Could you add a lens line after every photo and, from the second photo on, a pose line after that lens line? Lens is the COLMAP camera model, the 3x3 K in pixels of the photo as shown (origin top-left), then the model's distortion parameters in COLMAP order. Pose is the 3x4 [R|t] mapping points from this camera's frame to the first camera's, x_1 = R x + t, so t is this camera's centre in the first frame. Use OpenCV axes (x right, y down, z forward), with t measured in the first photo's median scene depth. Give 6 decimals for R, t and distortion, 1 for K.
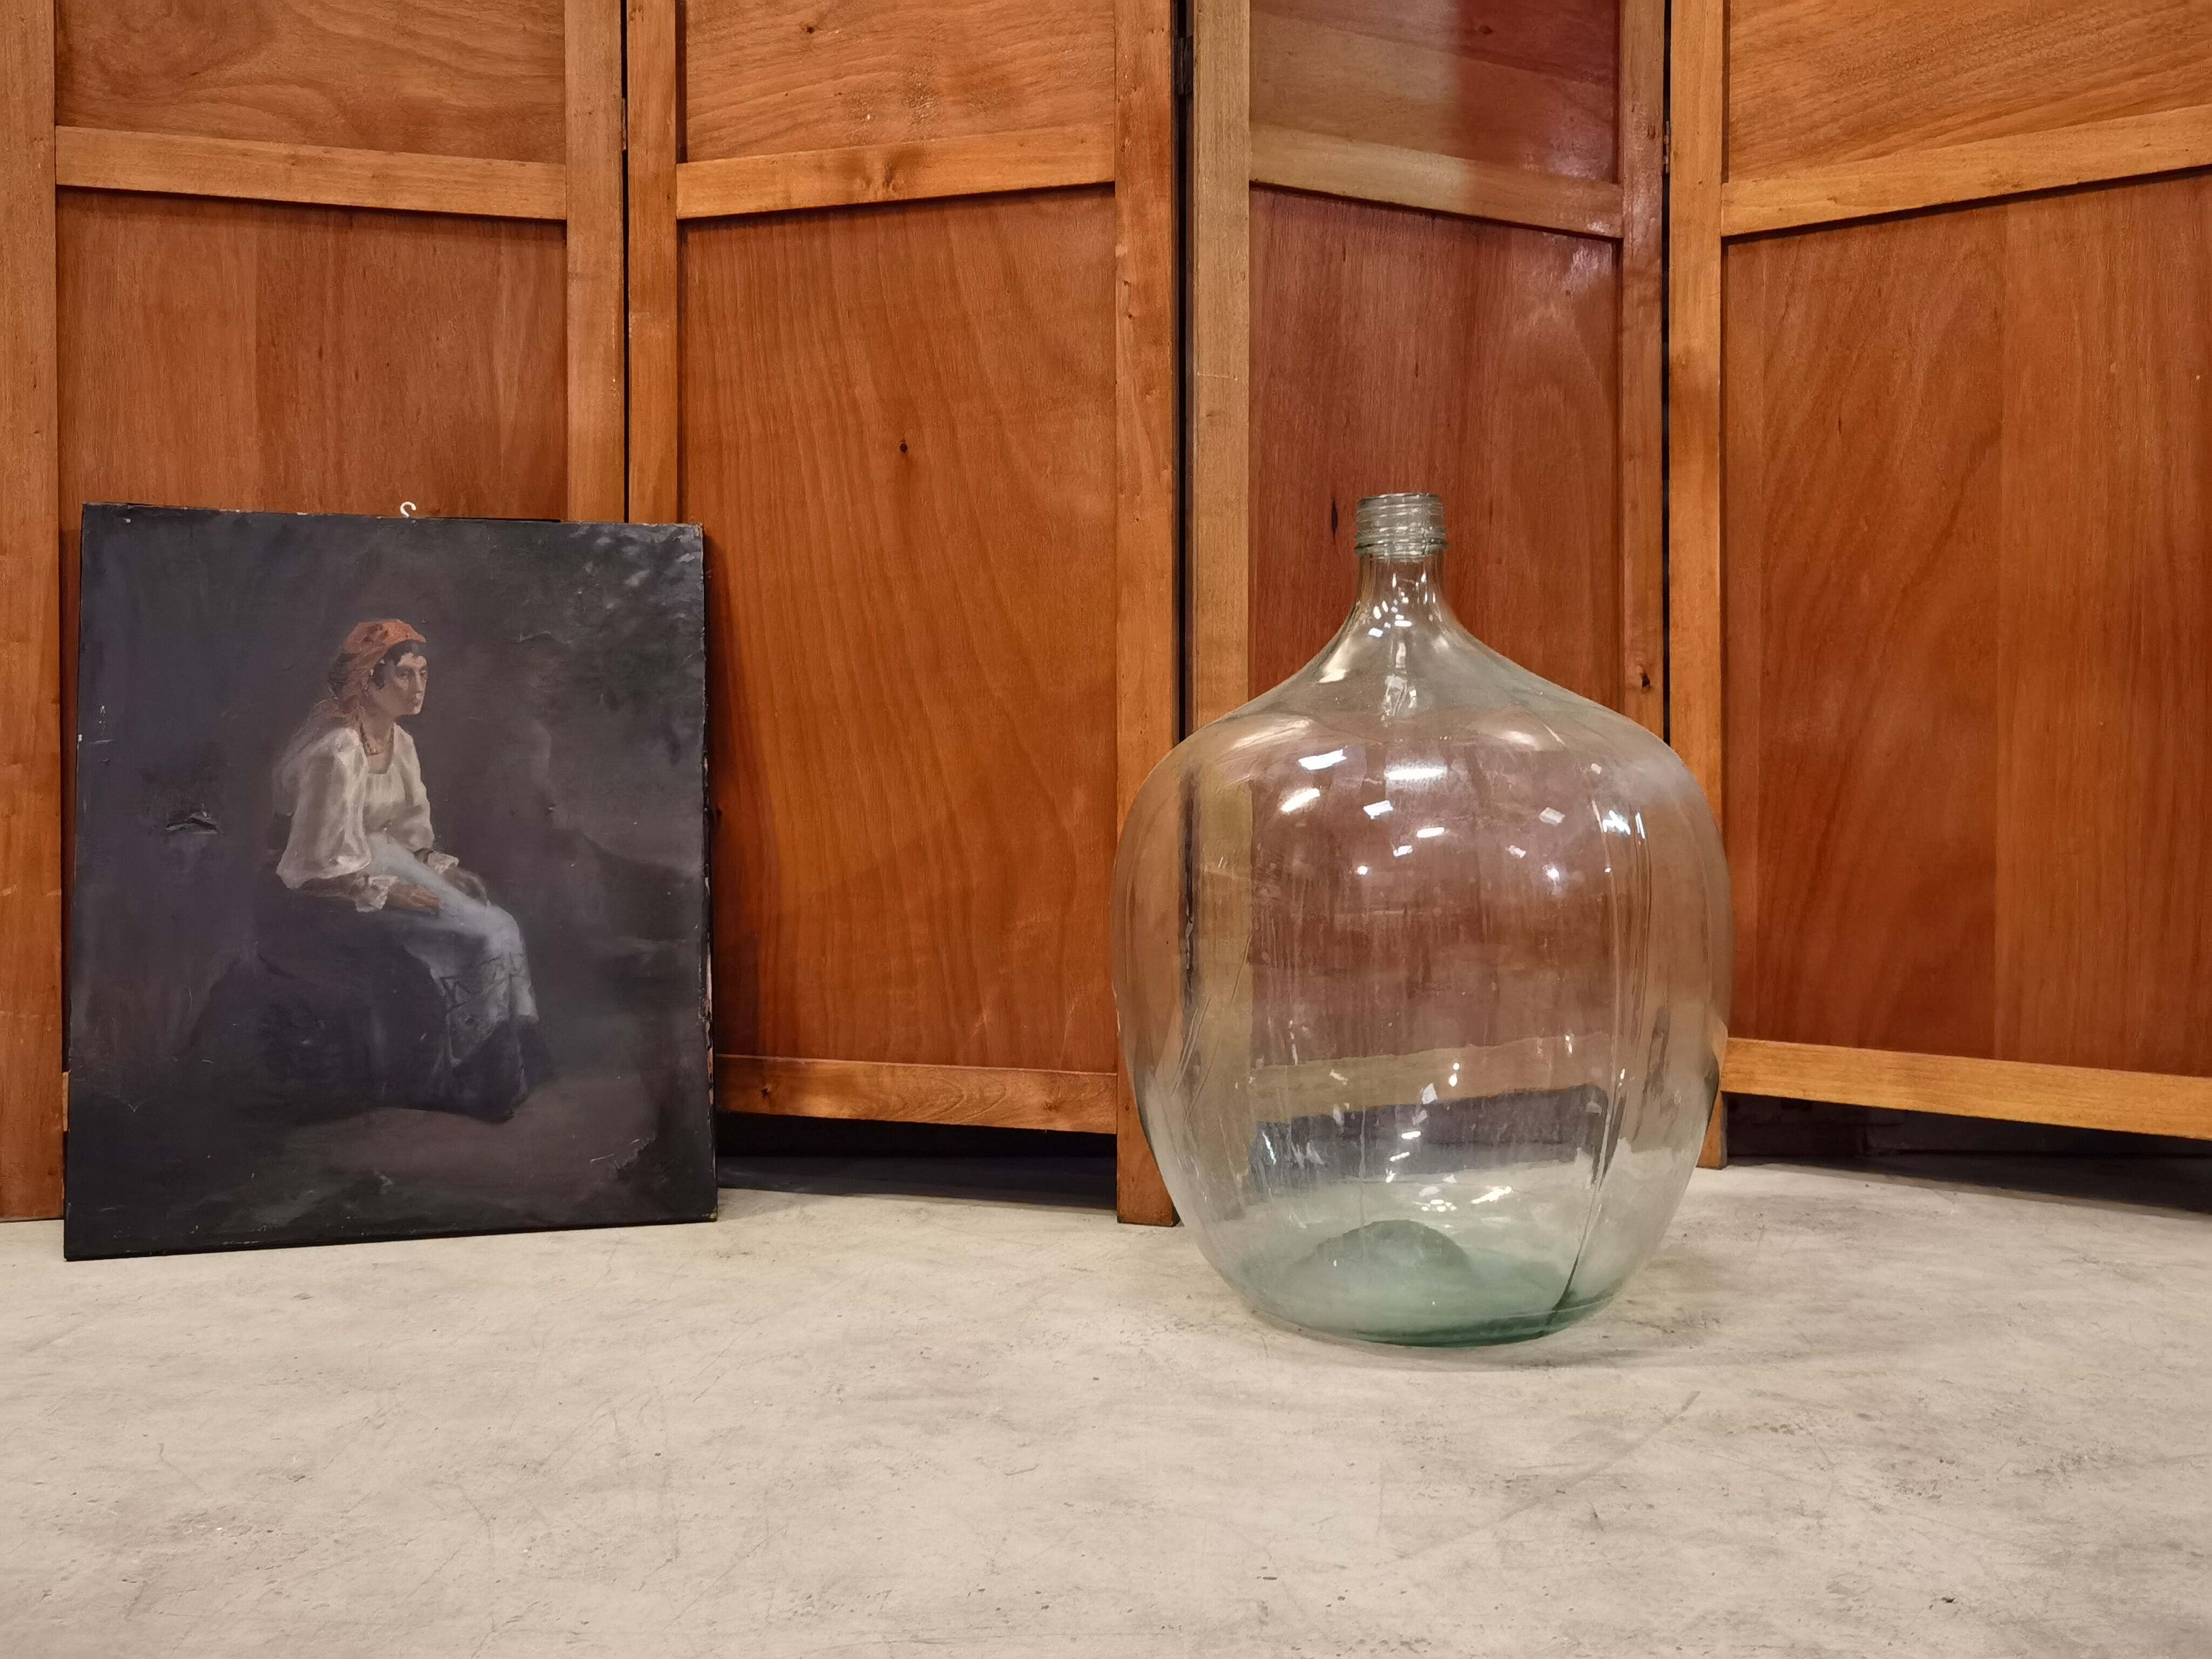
lens RADIAL K [[2109.2, 0, 1098.1], [0, 2109.2, 824.1], [0, 0, 1]] dist [-0.011268, 0.000000]
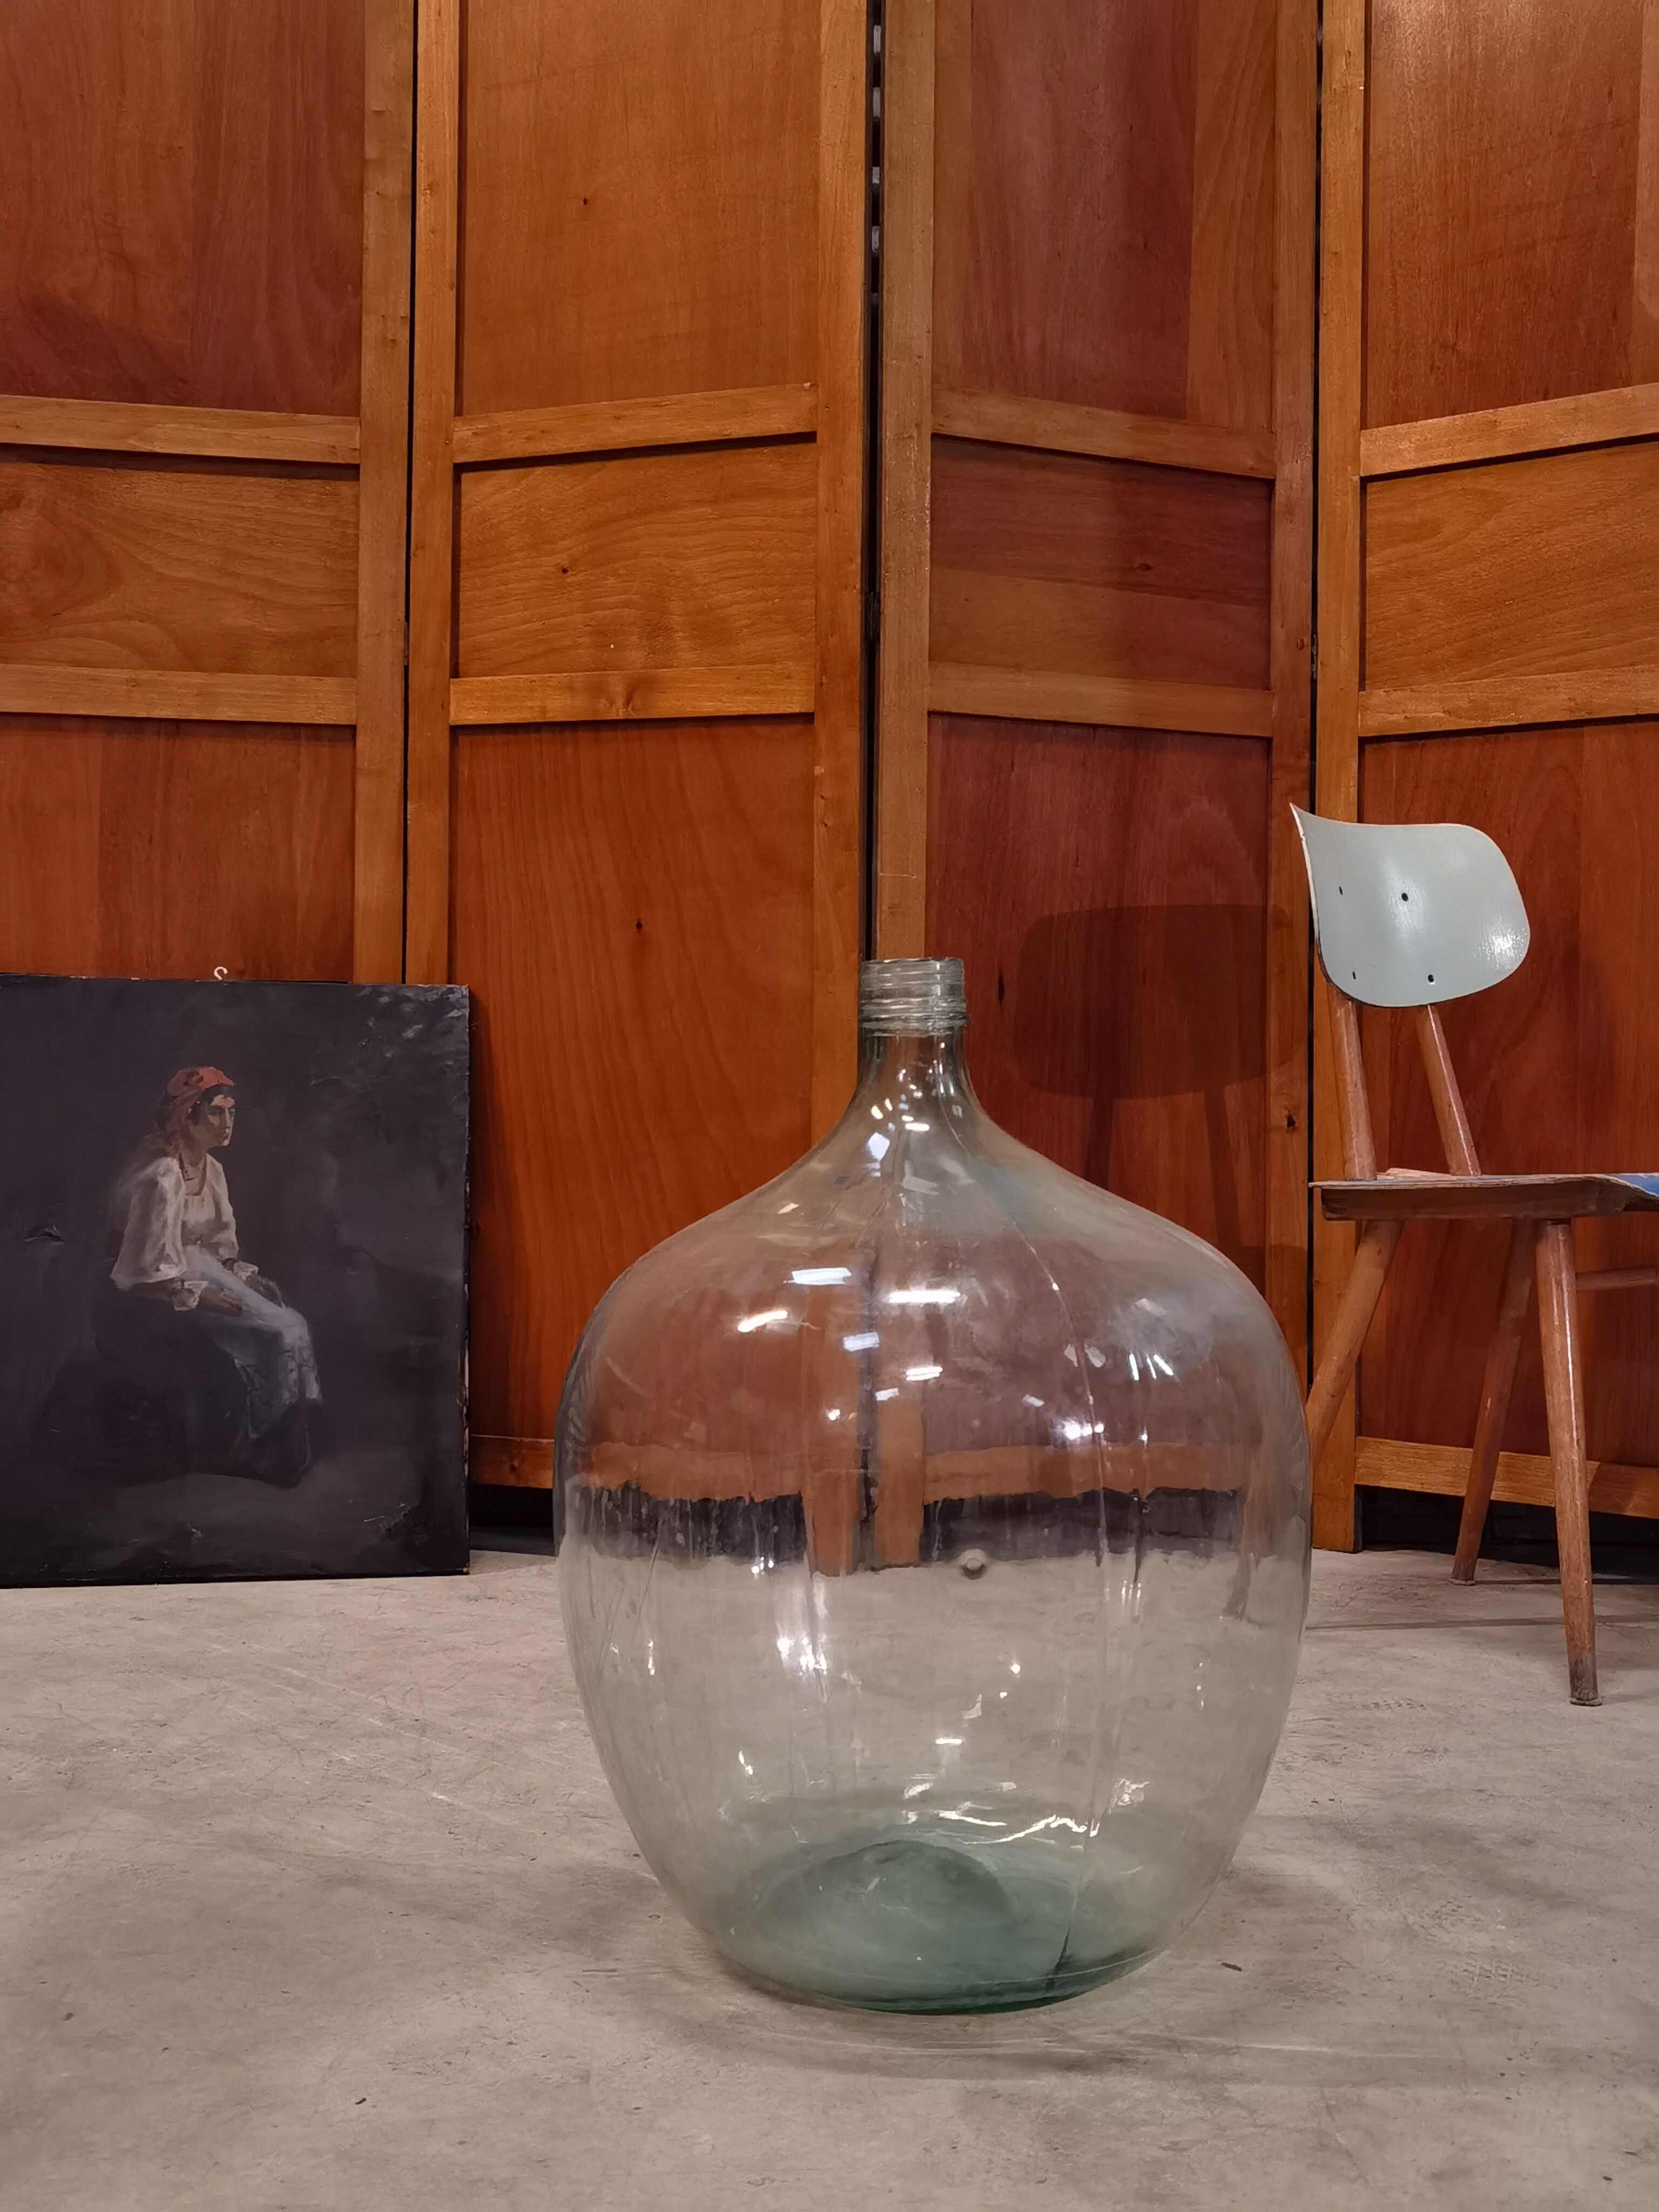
lens RADIAL K [[2685.7, 0, 886.3], [0, 2685.7, 1118.6], [0, 0, 1]] dist [0.028947, 0.000000]
pose [[0.999296, 0.014871, -0.034458, 0.103822], [-0.015604, 0.999655, -0.021120, -0.041298], [0.034132, 0.021643, 0.999183, -0.516016]]
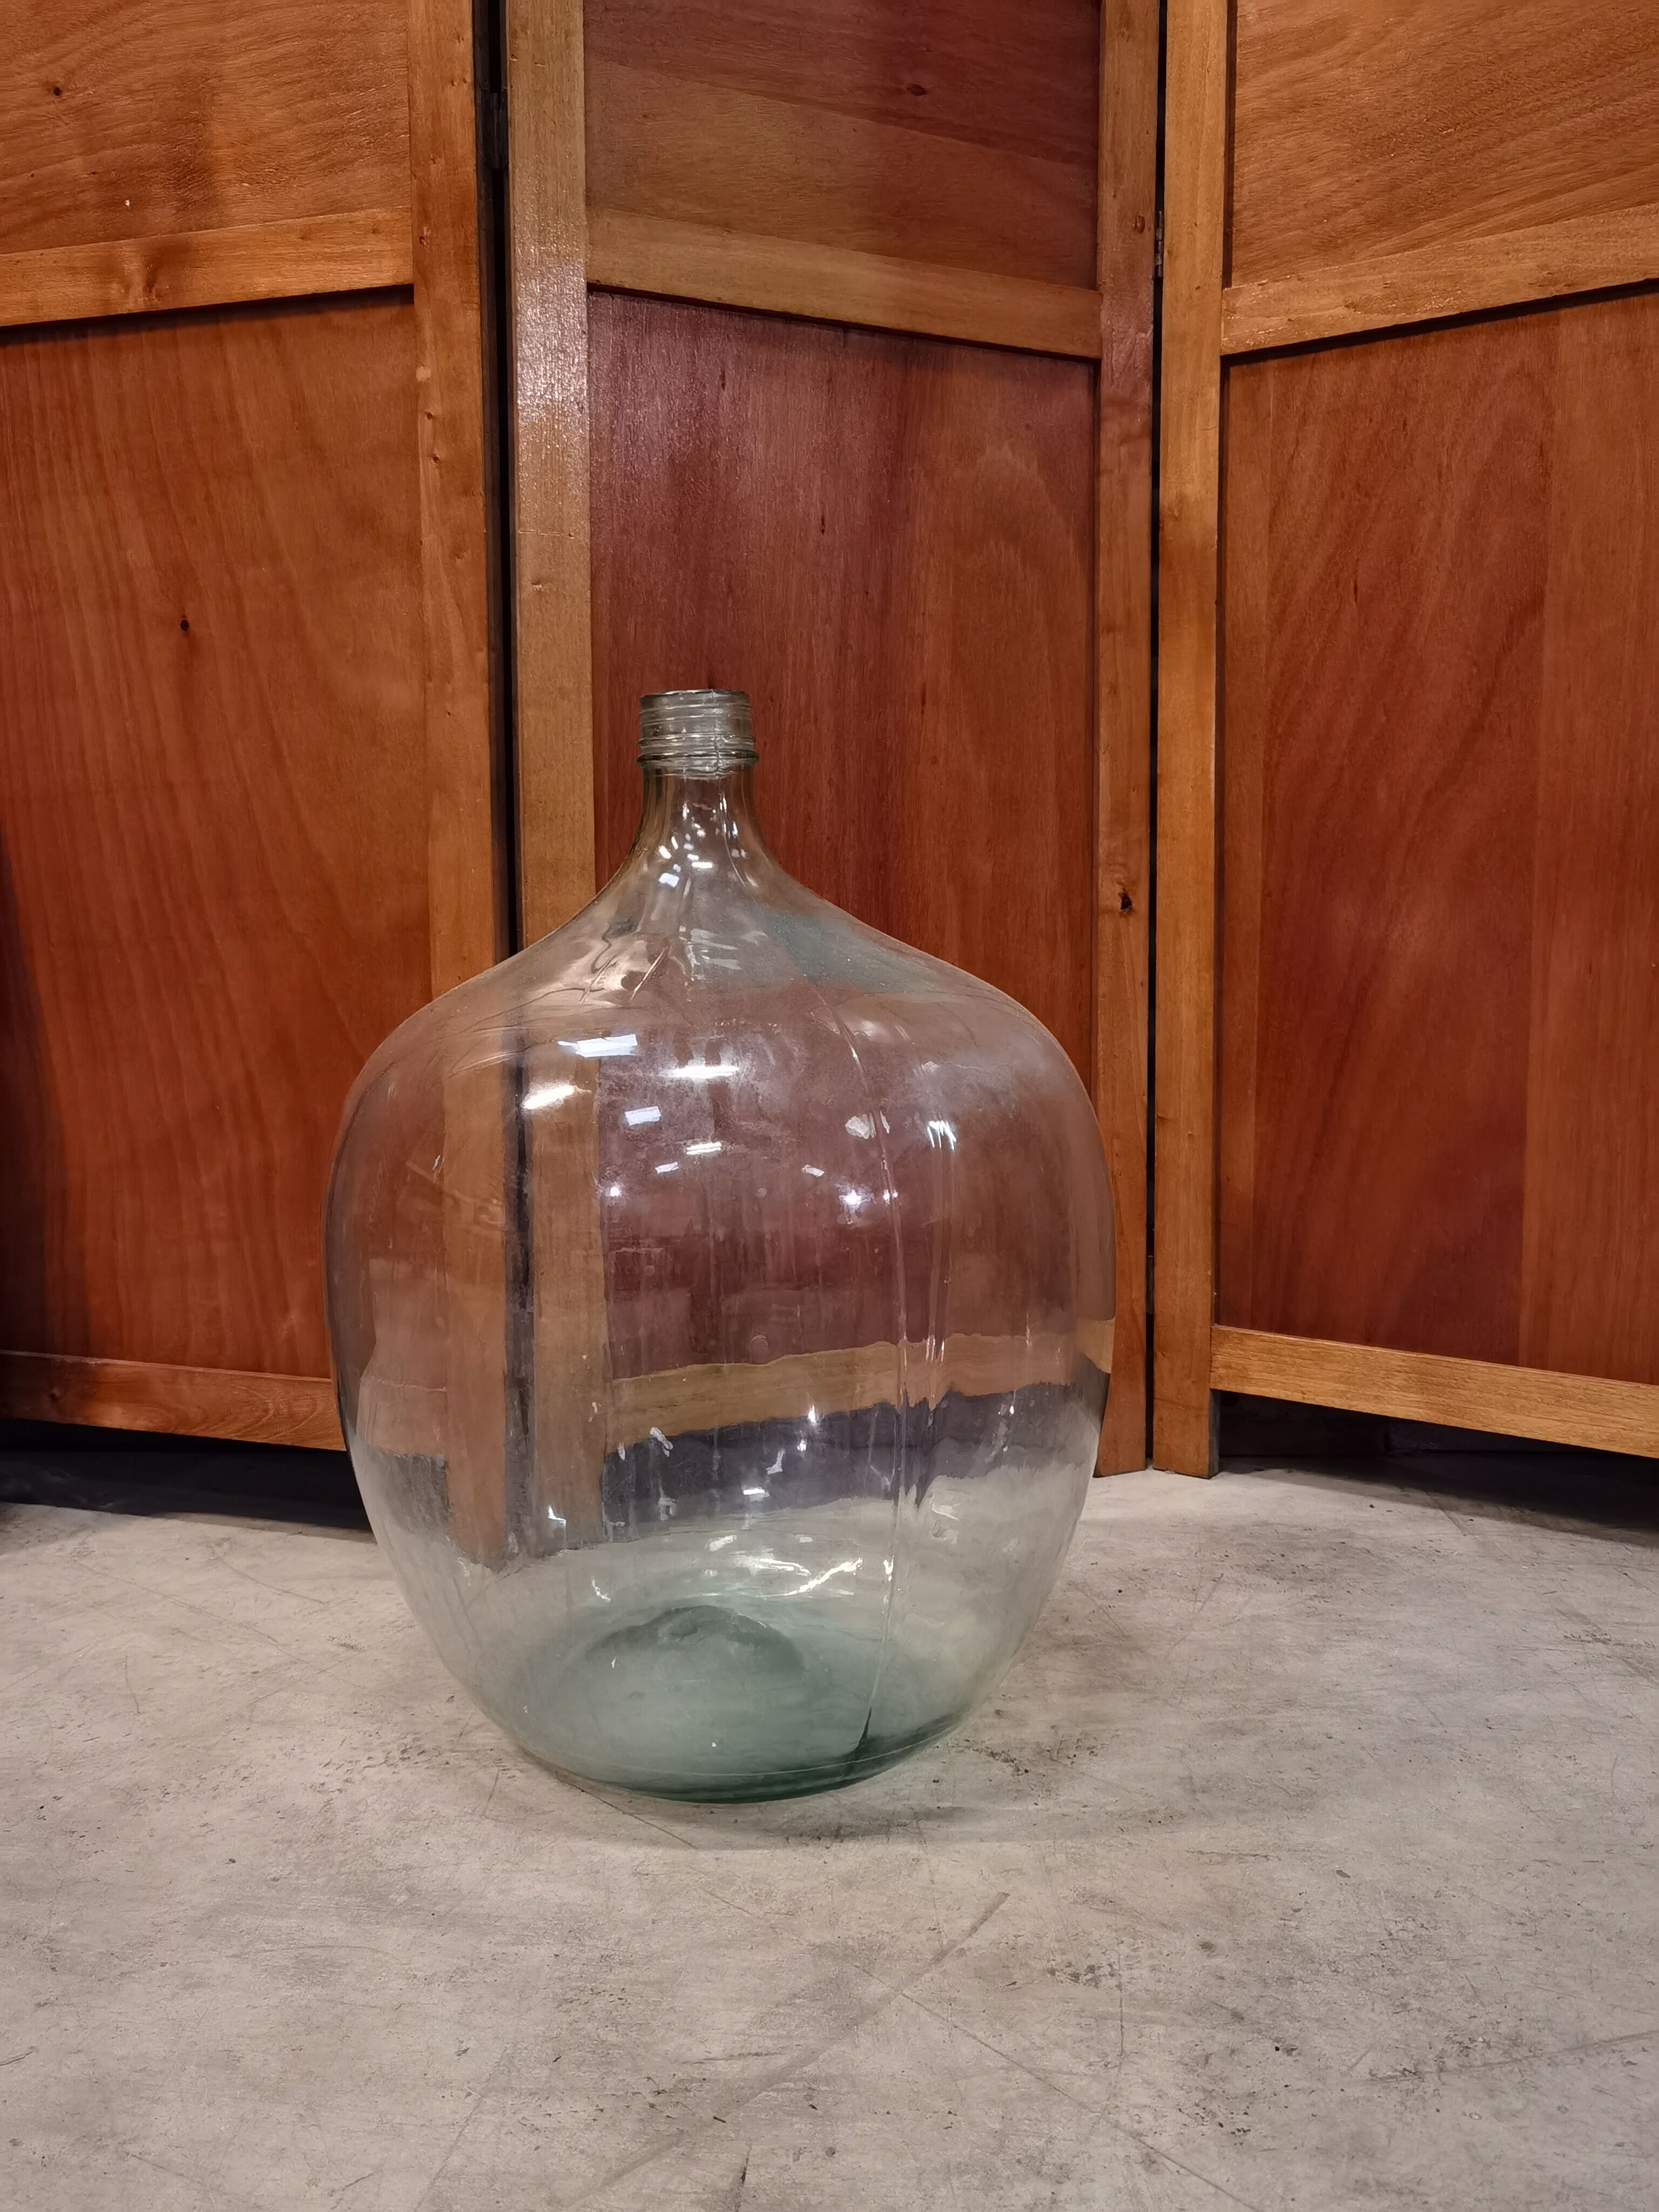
lens RADIAL K [[2002.9, 0, 835.4], [0, 2002.9, 1112.4], [0, 0, 1]] dist [-0.011106, 0.017323]
pose [[0.999883, 0.002421, -0.015099, 0.176650], [-0.001245, 0.996995, 0.077450, -0.052077], [0.015241, -0.077422, 0.996882, 0.226085]]
